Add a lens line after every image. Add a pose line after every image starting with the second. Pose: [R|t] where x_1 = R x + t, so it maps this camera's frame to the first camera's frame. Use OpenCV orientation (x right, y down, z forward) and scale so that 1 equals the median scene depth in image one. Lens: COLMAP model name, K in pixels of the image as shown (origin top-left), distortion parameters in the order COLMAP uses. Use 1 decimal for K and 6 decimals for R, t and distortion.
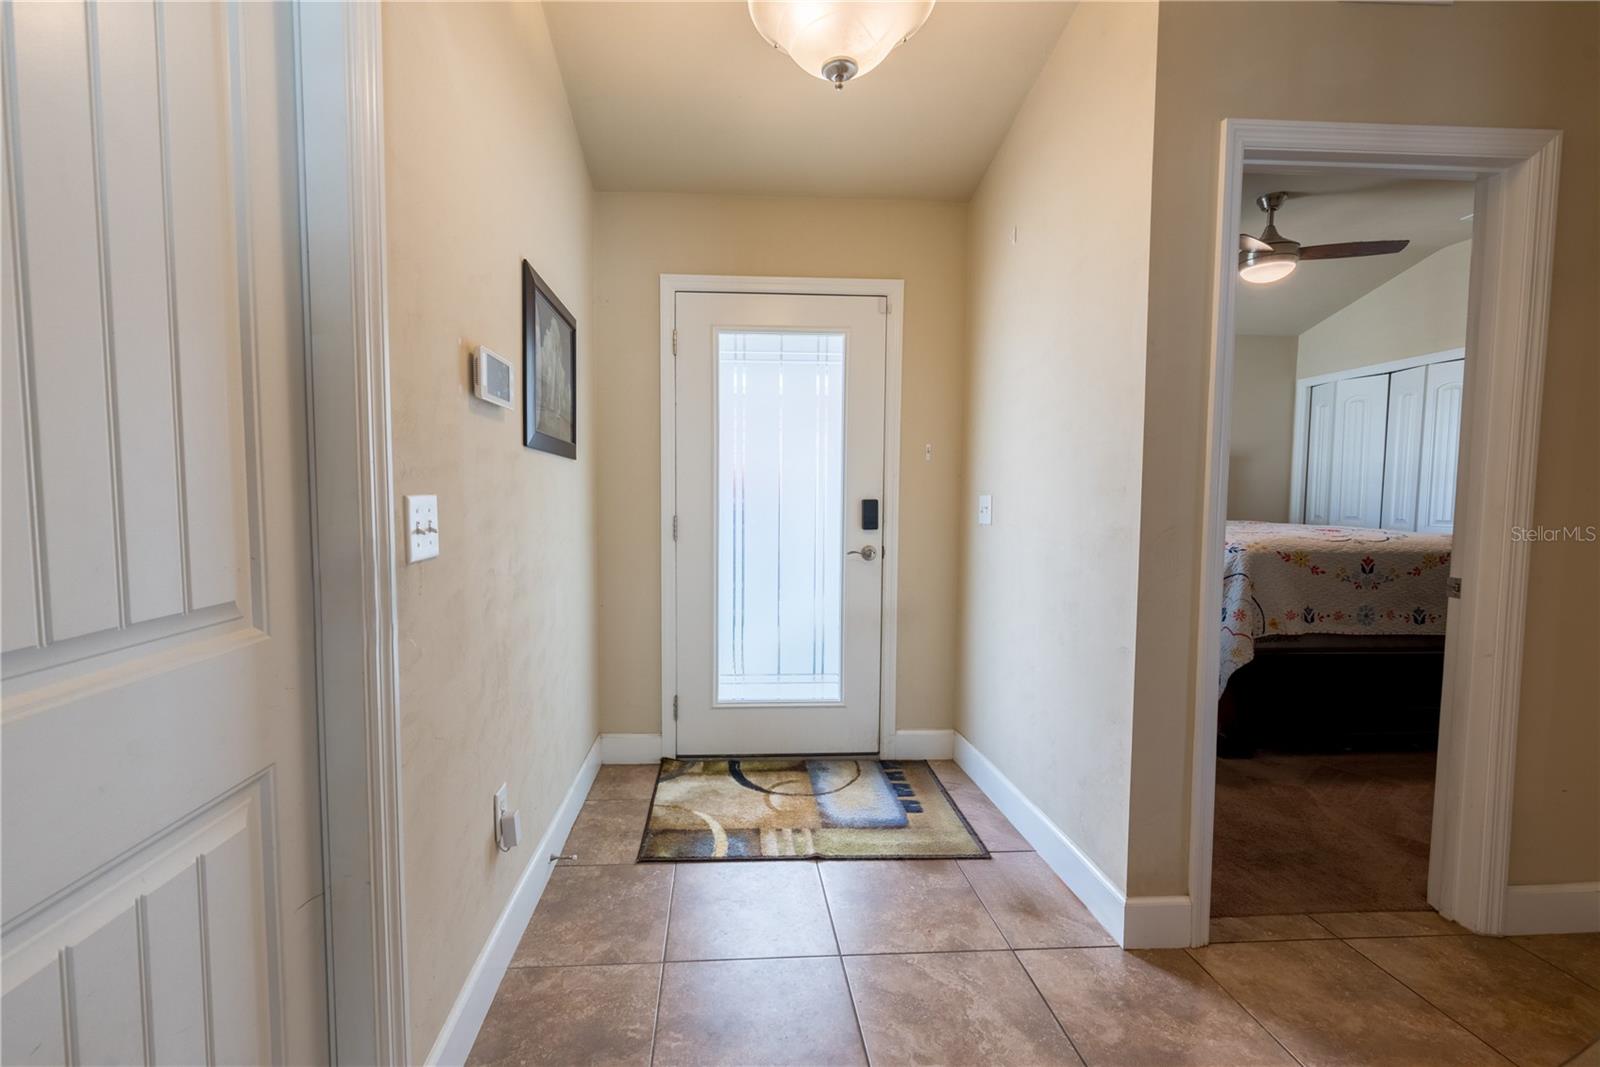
lens RADIAL K [[660.1, 0, 762.7], [0, 660.1, 534.0], [0, 0, 1]] dist [-0.000851, -0.000204]
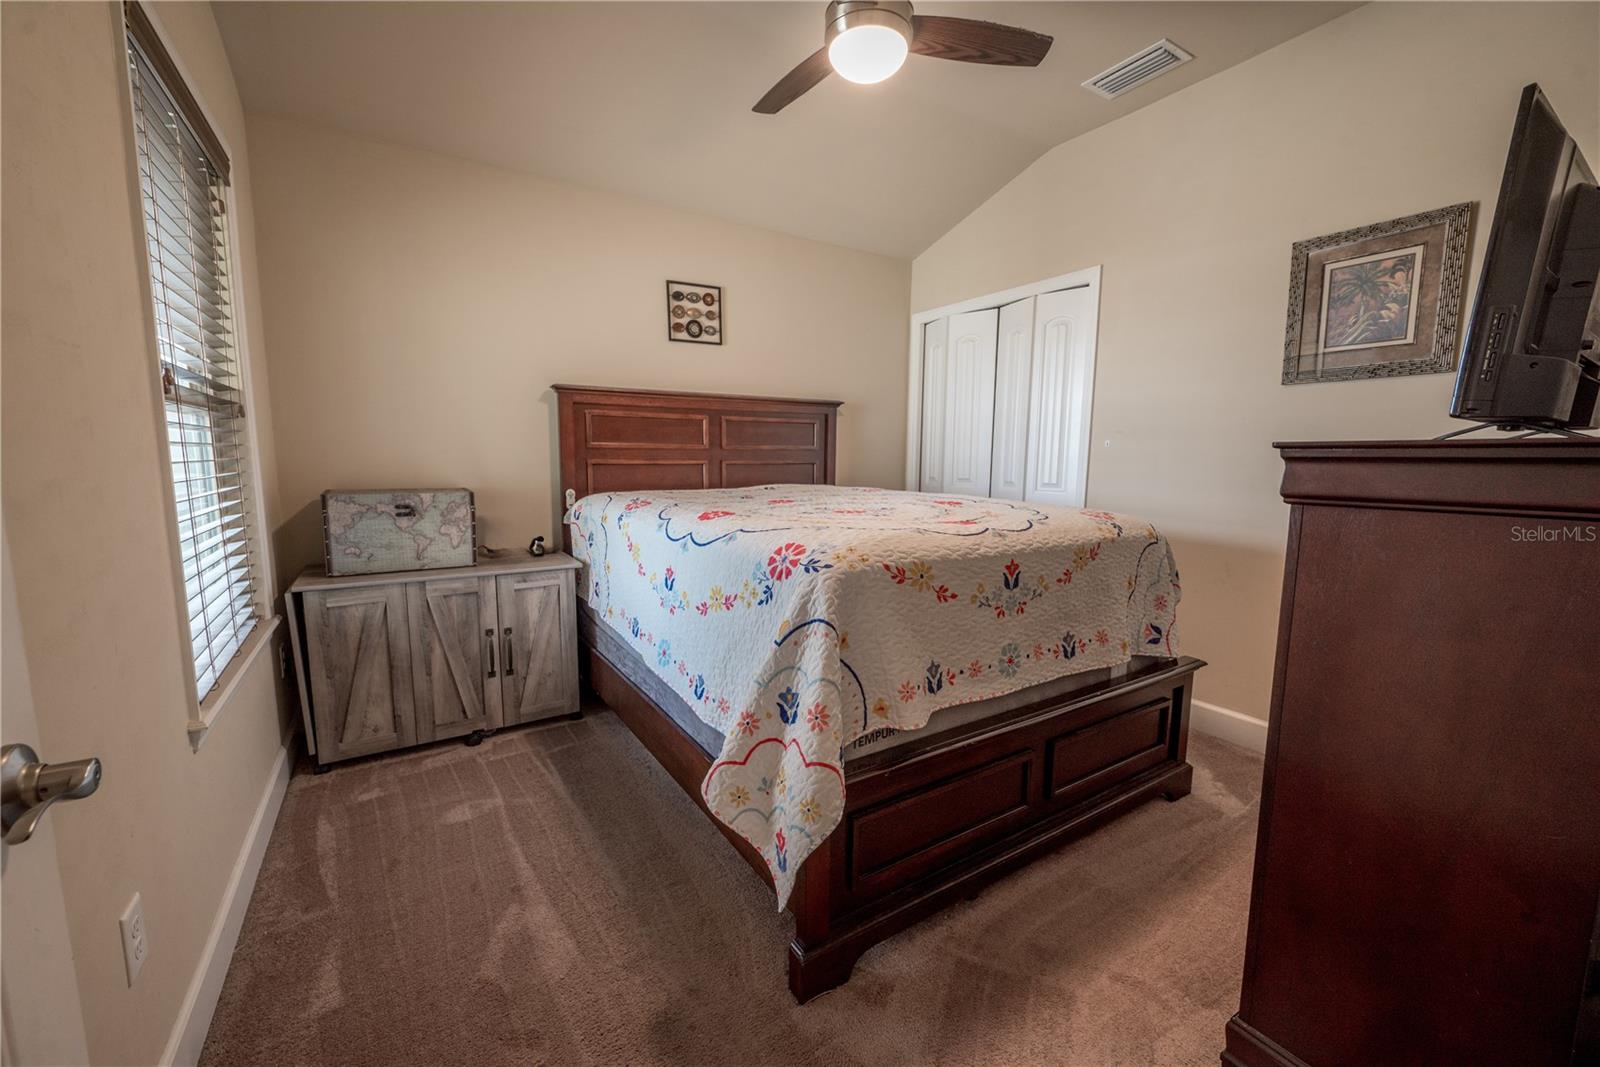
lens RADIAL K [[633.3, 0, 800.0], [0, 633.3, 533.5], [0, 0, 1]] dist [-0.000365, -0.000217]
pose [[0.875002, -0.059225, 0.480482, 0.488600], [0.025870, 0.996791, 0.075754, -0.035714], [-0.483427, -0.053855, 0.873727, 0.605140]]
